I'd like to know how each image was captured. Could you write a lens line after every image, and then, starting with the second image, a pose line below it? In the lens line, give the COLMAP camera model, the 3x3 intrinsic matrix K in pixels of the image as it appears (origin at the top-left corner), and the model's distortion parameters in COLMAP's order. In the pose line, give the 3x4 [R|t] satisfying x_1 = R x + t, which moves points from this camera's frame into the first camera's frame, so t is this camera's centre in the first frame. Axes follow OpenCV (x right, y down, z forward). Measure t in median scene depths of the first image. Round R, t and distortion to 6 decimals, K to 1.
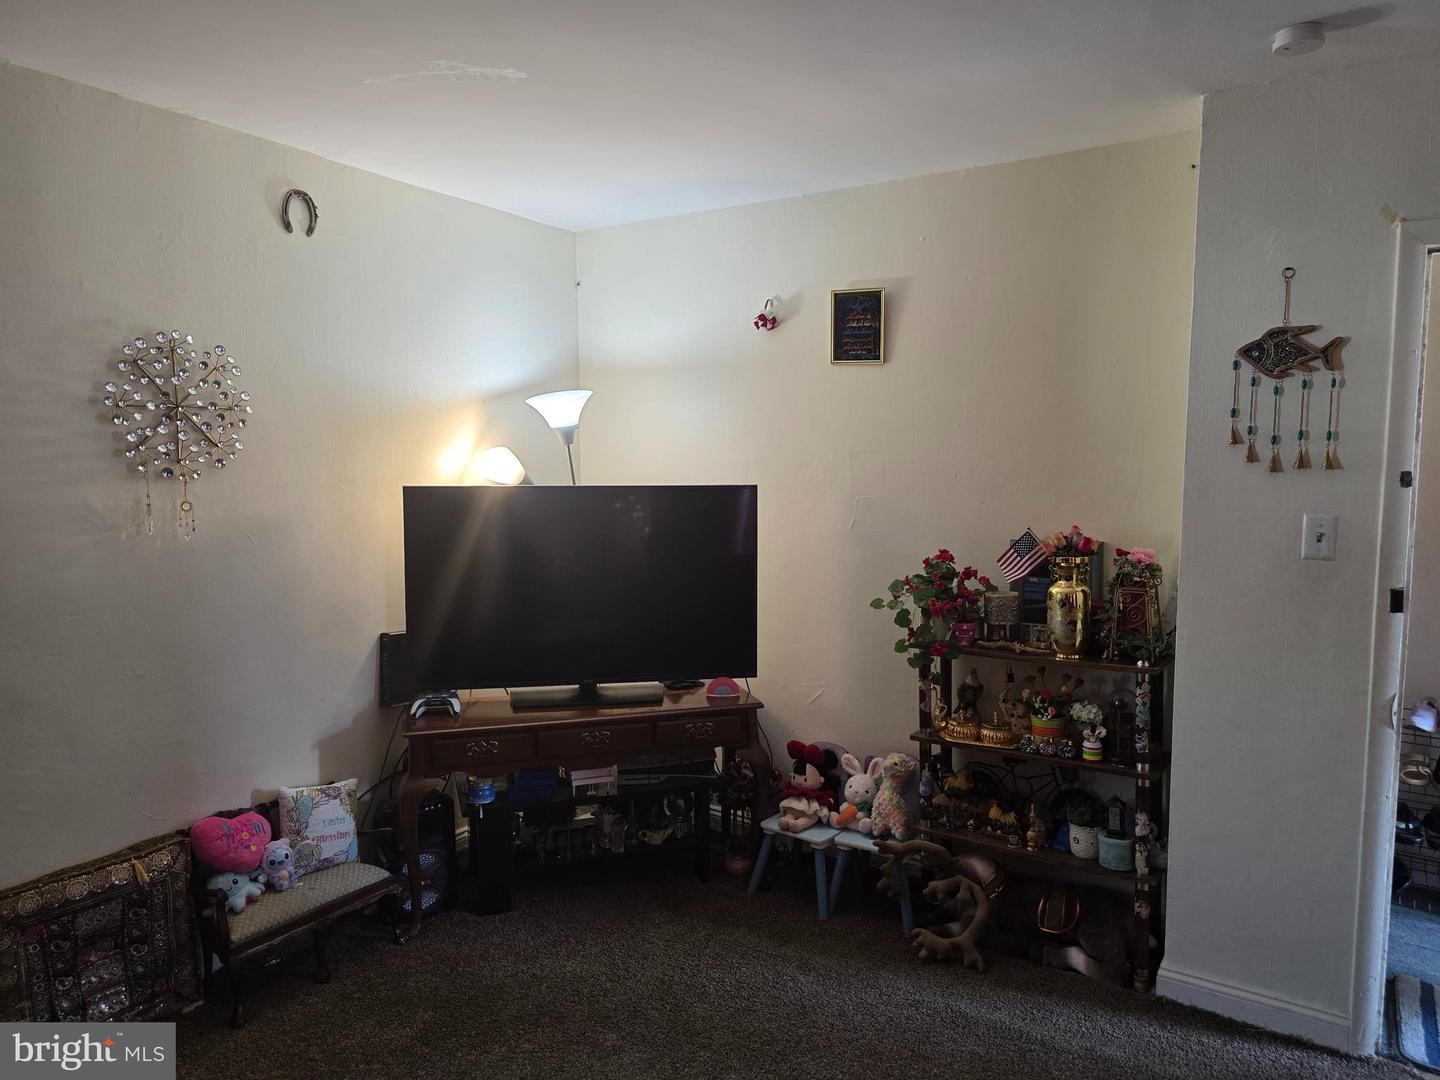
lens RADIAL K [[970.8, 0, 723.6], [0, 970.8, 526.0], [0, 0, 1]] dist [0.026350, -0.002994]
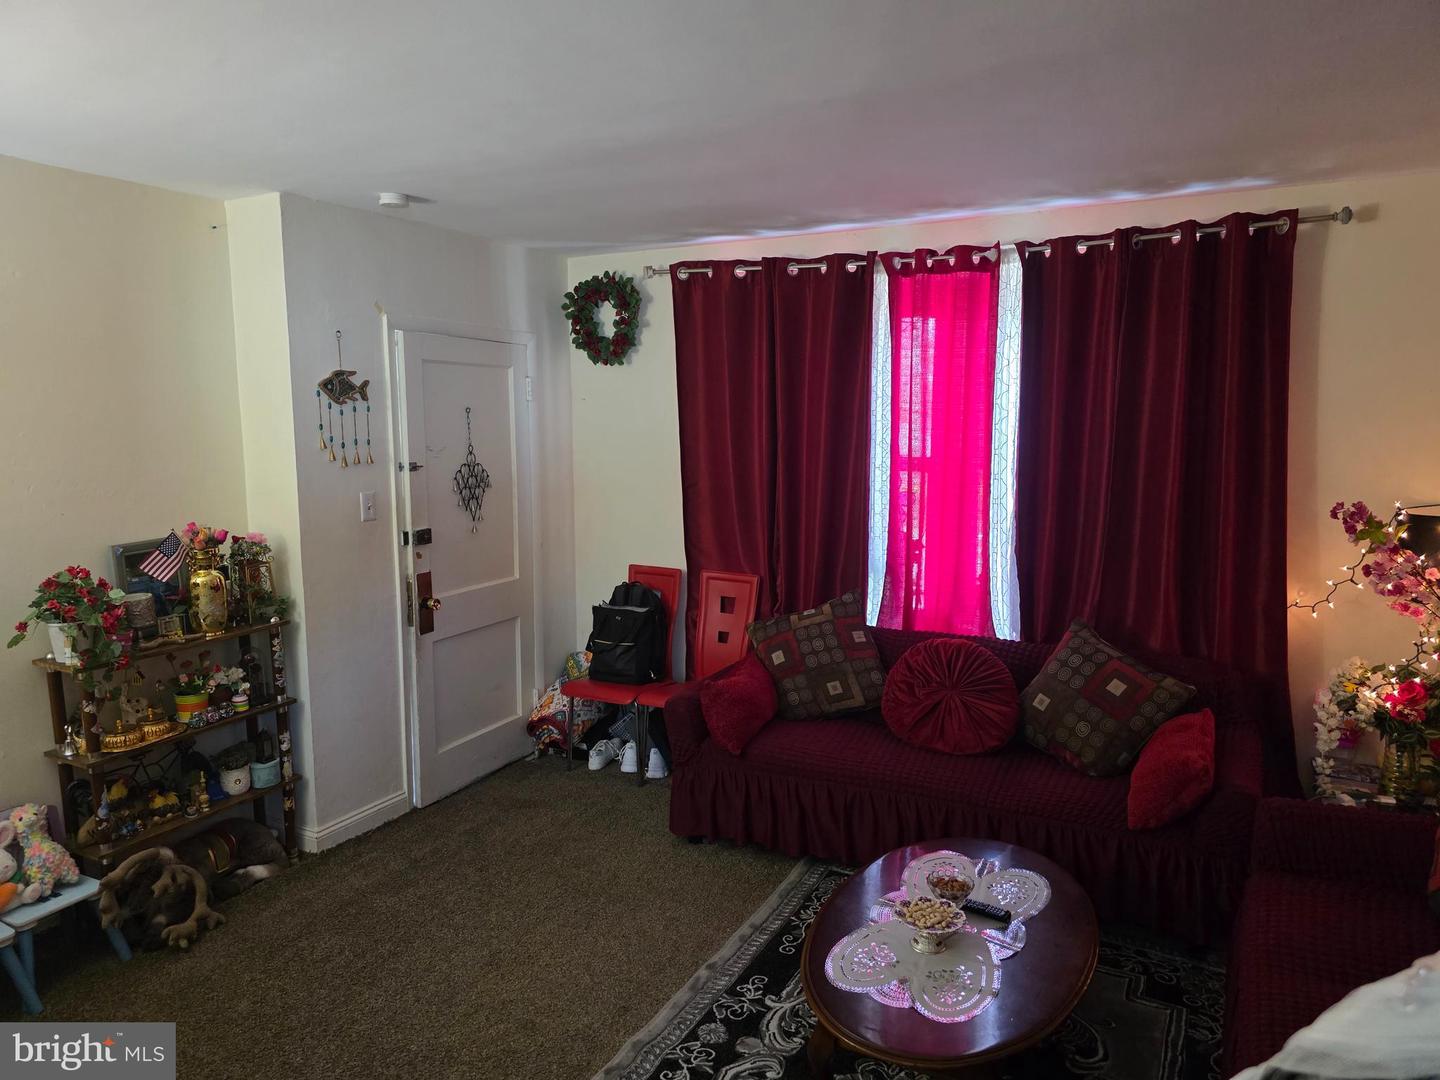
lens RADIAL K [[970.8, 0, 720.9], [0, 970.8, 549.8], [0, 0, 1]] dist [0.026350, -0.002994]
pose [[-0.099549, -0.135625, 0.985746, -0.886008], [0.084008, 0.985985, 0.144142, -0.086838], [-0.991480, 0.097160, -0.086760, 0.510749]]
